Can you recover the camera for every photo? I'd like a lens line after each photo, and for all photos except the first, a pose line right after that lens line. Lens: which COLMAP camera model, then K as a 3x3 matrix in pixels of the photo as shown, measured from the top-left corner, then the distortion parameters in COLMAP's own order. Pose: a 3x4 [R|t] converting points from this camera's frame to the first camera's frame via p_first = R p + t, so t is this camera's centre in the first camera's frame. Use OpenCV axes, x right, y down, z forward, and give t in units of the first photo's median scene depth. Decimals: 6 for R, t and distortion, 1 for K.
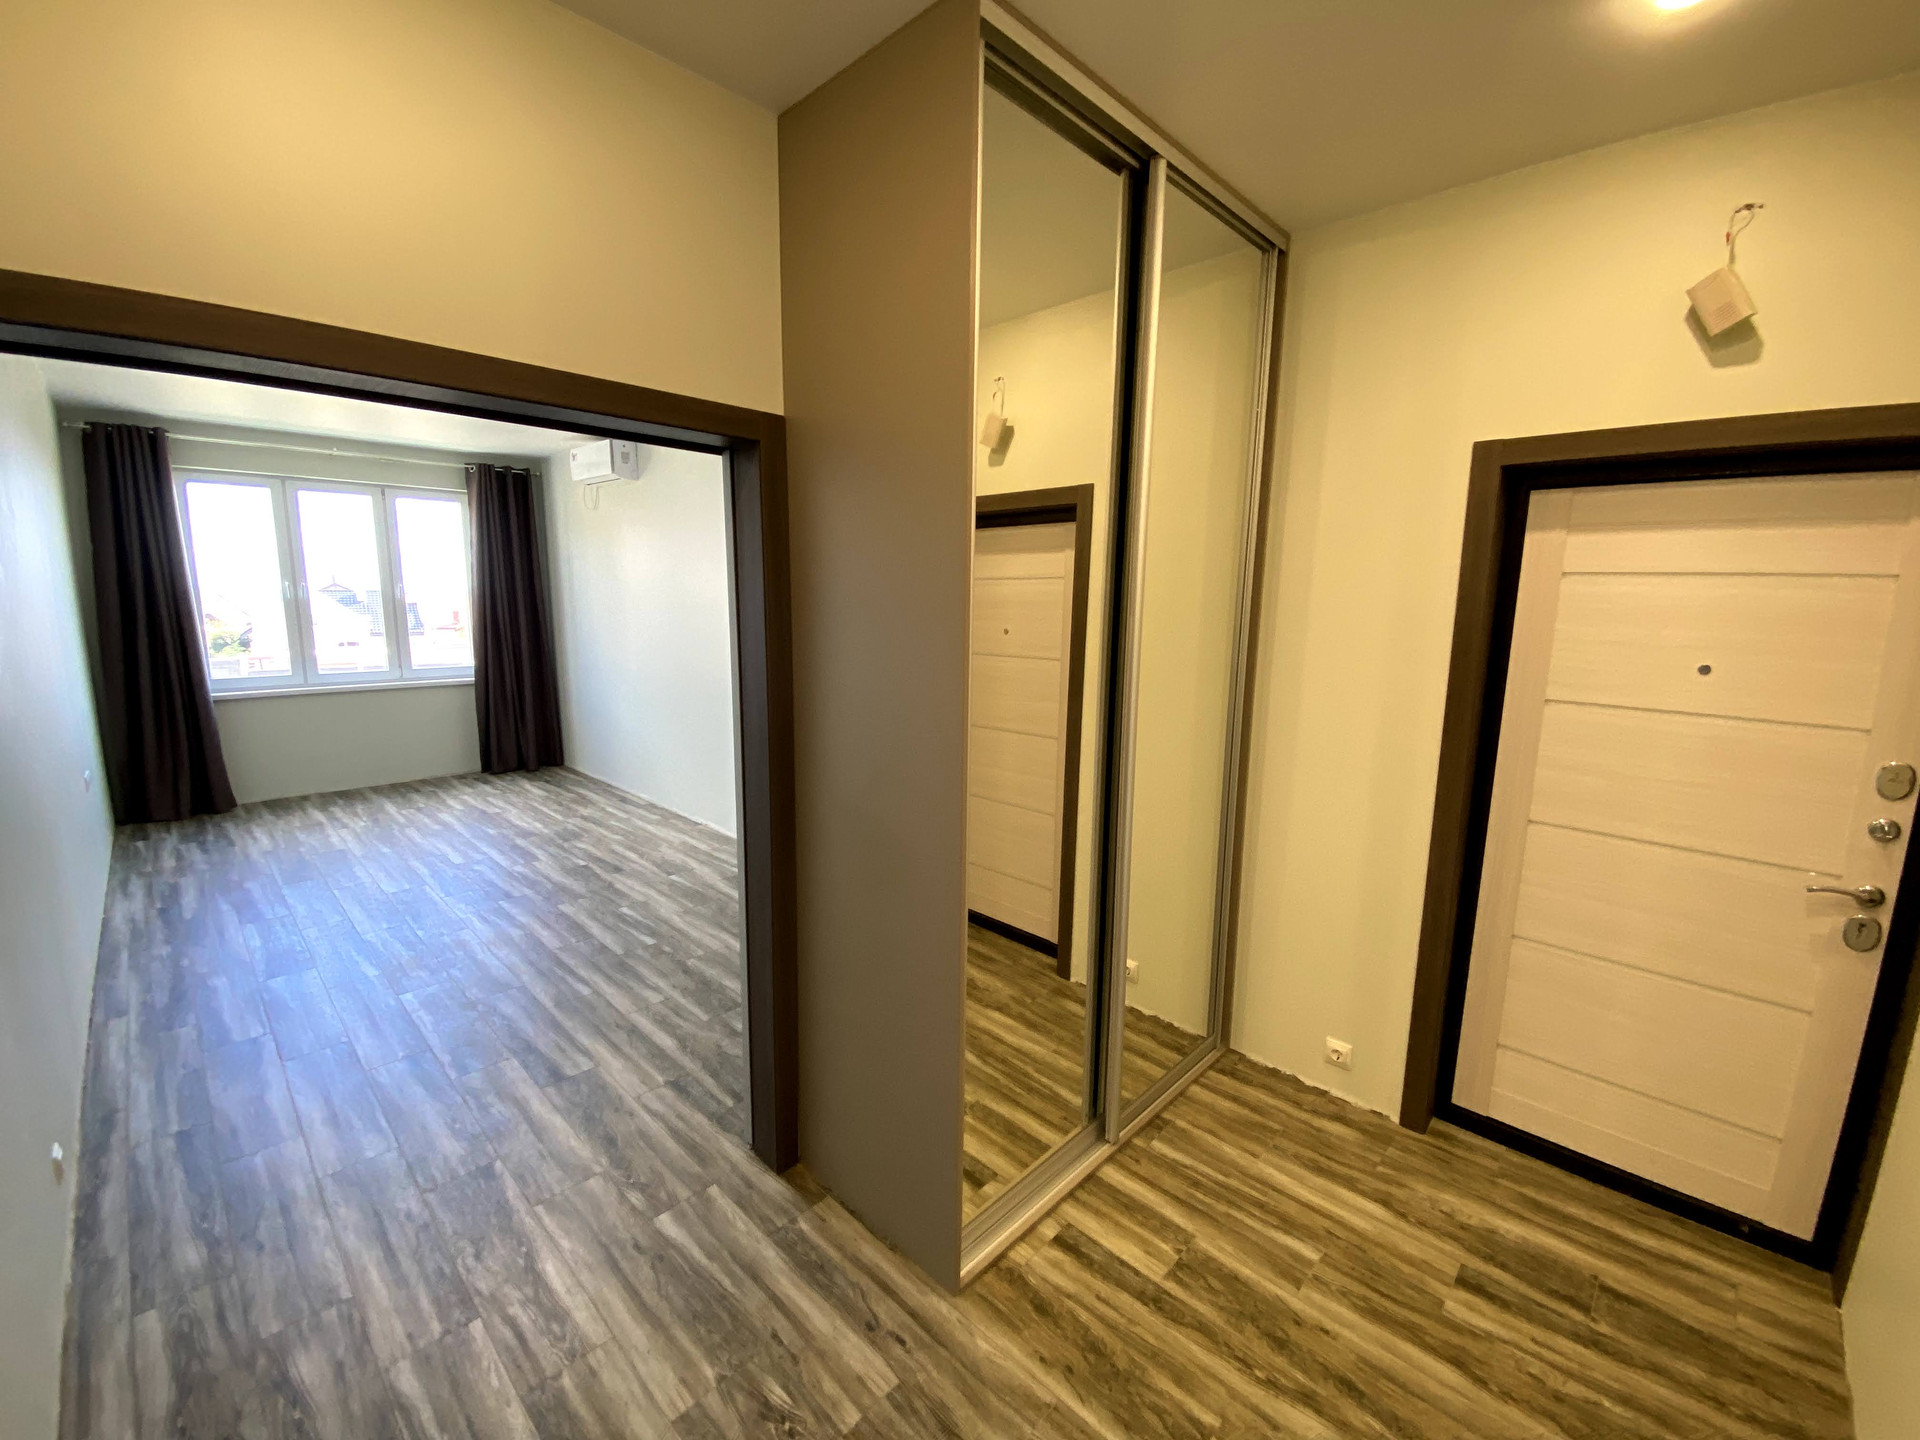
lens RADIAL K [[774.4, 0, 962.9], [0, 774.4, 717.6], [0, 0, 1]] dist [0.009150, -0.015791]
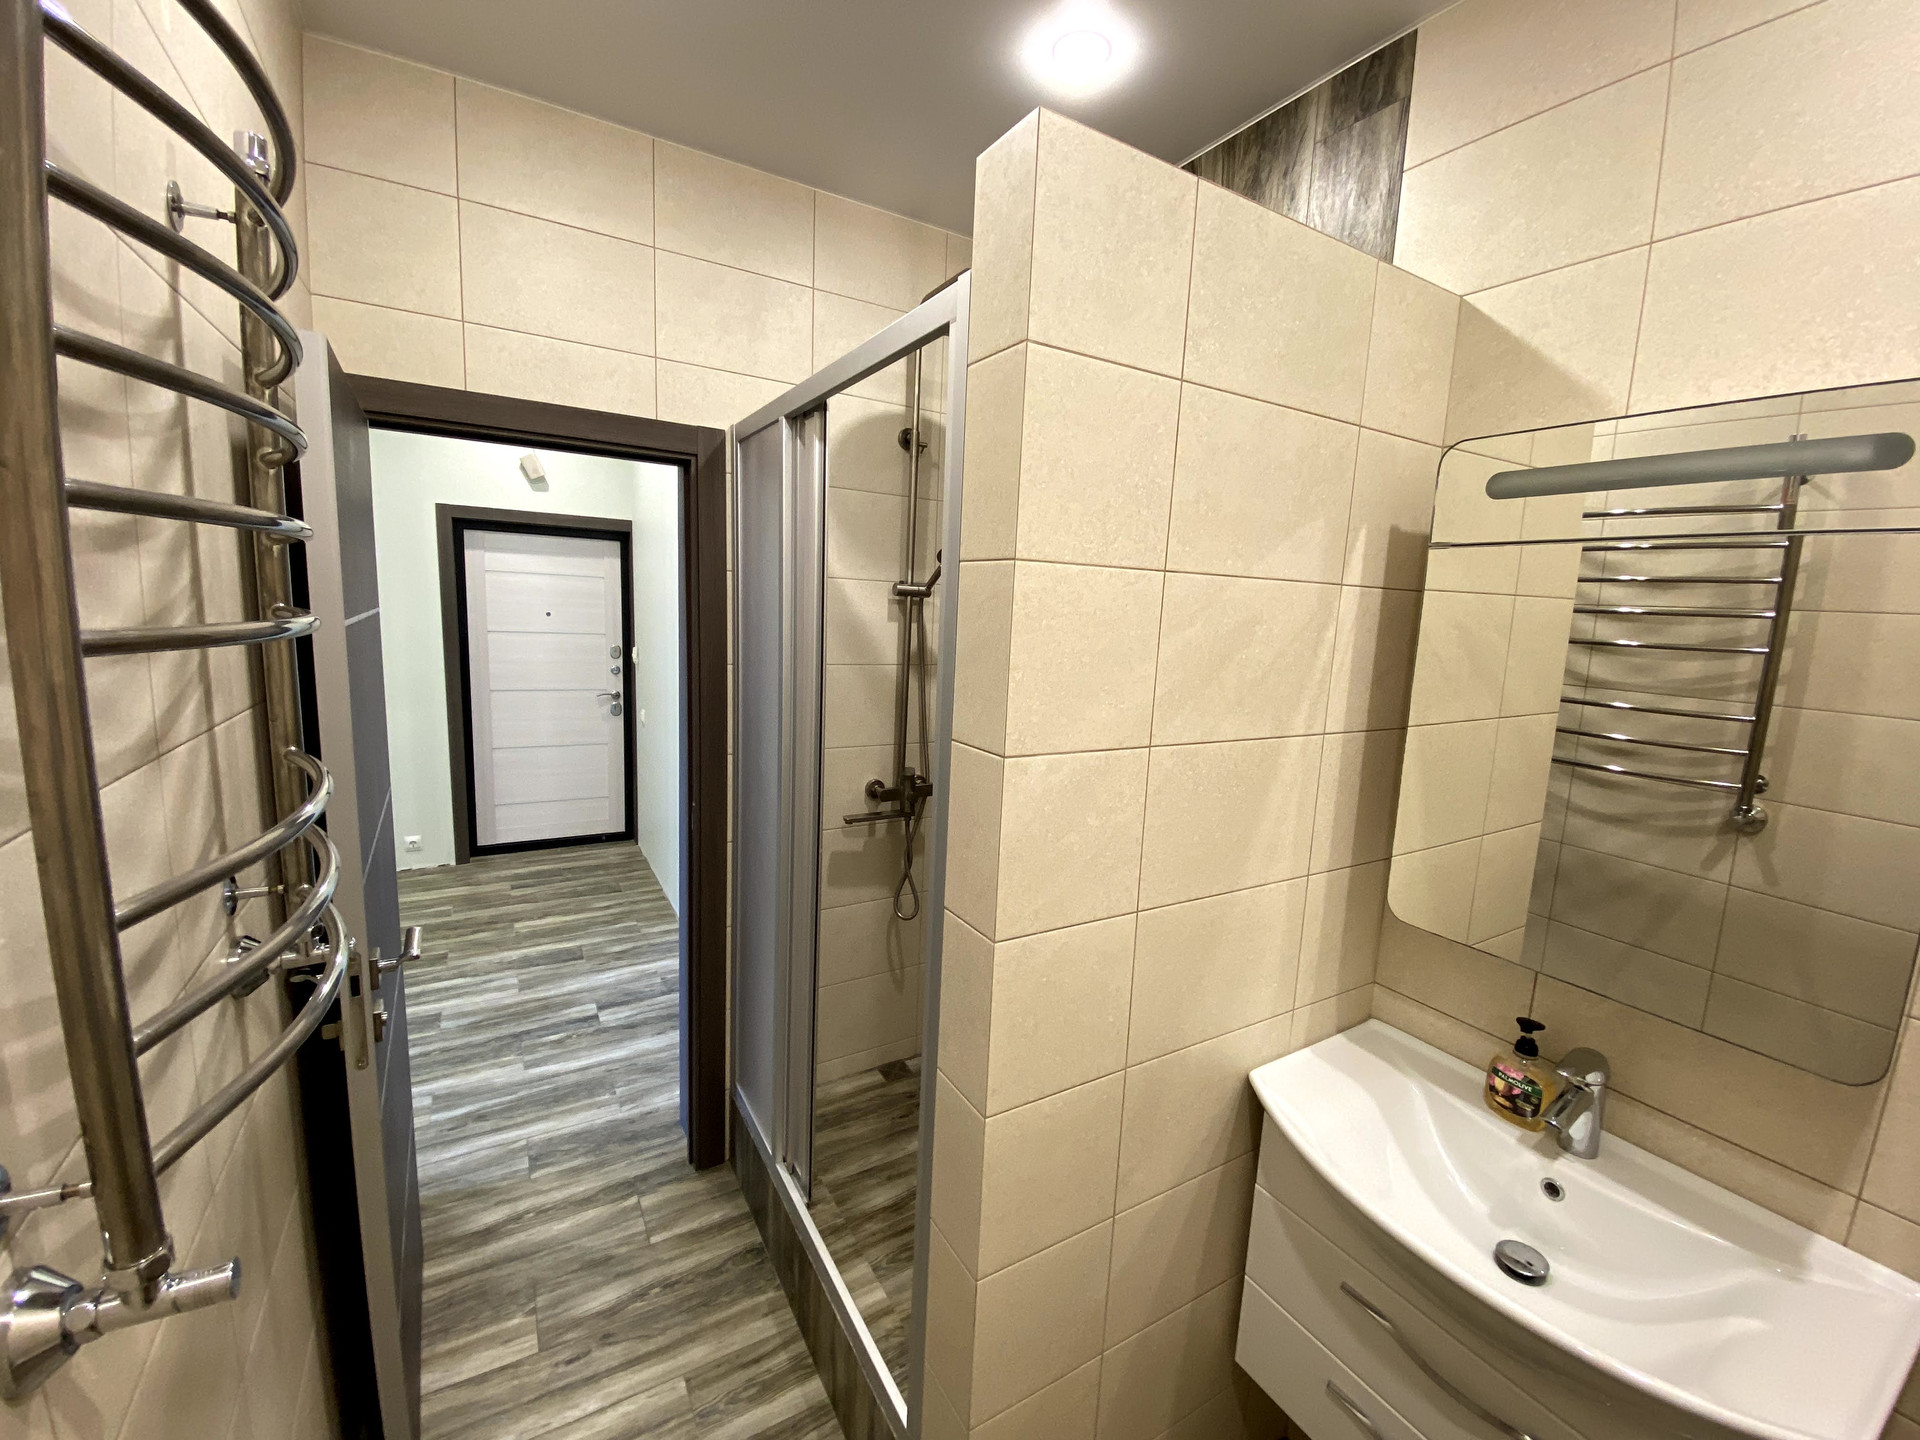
lens RADIAL K [[774.4, 0, 962.9], [0, 774.4, 717.6], [0, 0, 1]] dist [0.009150, -0.015791]
pose [[0.261989, -0.144367, 0.954212, -1.238389], [0.114545, 0.986410, 0.117789, 0.142962], [-0.958249, 0.078441, 0.274965, -1.035772]]
